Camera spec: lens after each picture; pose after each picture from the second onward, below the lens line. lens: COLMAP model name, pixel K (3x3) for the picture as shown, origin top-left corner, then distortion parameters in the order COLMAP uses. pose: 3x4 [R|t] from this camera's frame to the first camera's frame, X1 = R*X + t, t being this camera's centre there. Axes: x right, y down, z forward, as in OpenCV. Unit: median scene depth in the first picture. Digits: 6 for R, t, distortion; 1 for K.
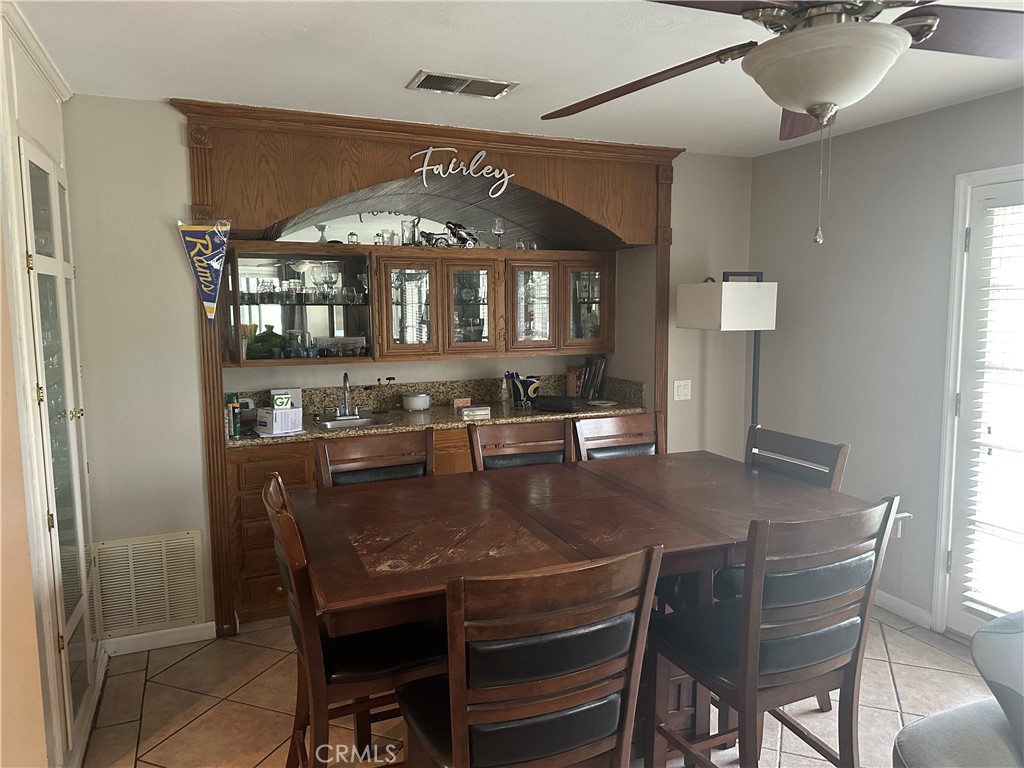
lens RADIAL K [[728.6, 0, 513.5], [0, 728.6, 390.5], [0, 0, 1]] dist [0.001332, -0.000430]
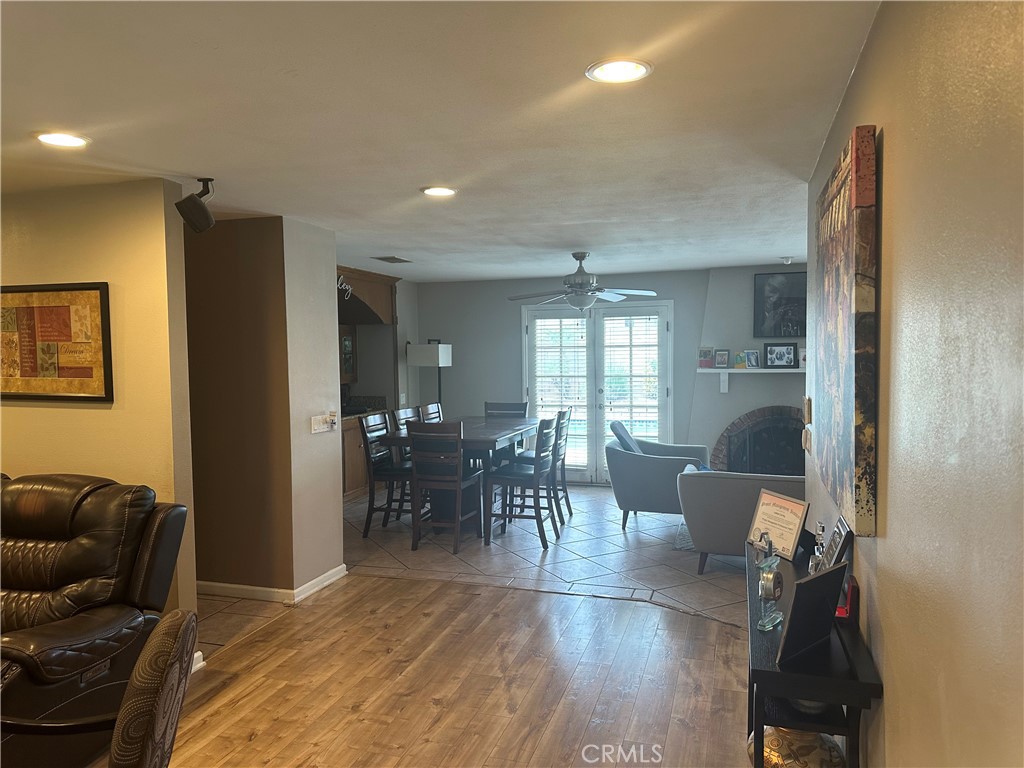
lens RADIAL K [[728.6, 0, 513.5], [0, 728.6, 390.5], [0, 0, 1]] dist [0.001332, -0.000430]
pose [[0.639833, -0.042047, 0.767362, -1.403688], [0.095697, 0.995090, -0.025267, 0.074133], [-0.762532, 0.089601, 0.640716, -0.624830]]
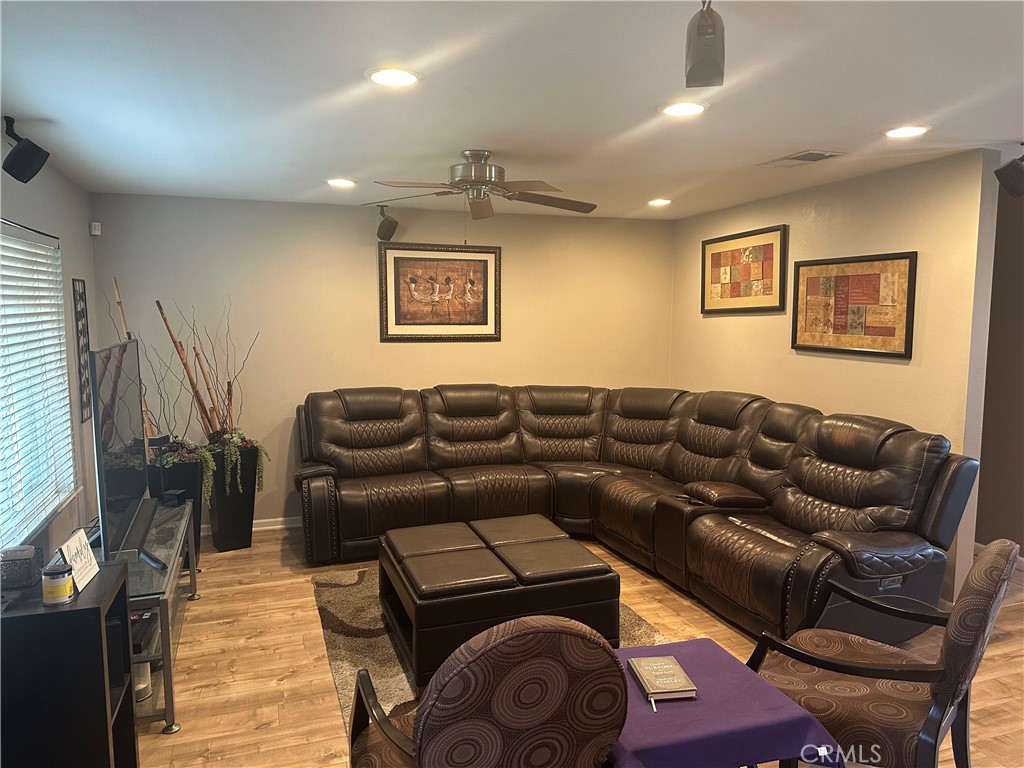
lens RADIAL K [[728.6, 0, 513.5], [0, 728.6, 390.5], [0, 0, 1]] dist [0.001332, -0.000430]
pose [[0.998289, 0.017859, -0.055680, -1.869092], [-0.018573, 0.999751, -0.012345, 0.115957], [0.055445, 0.013358, 0.998372, -0.951144]]
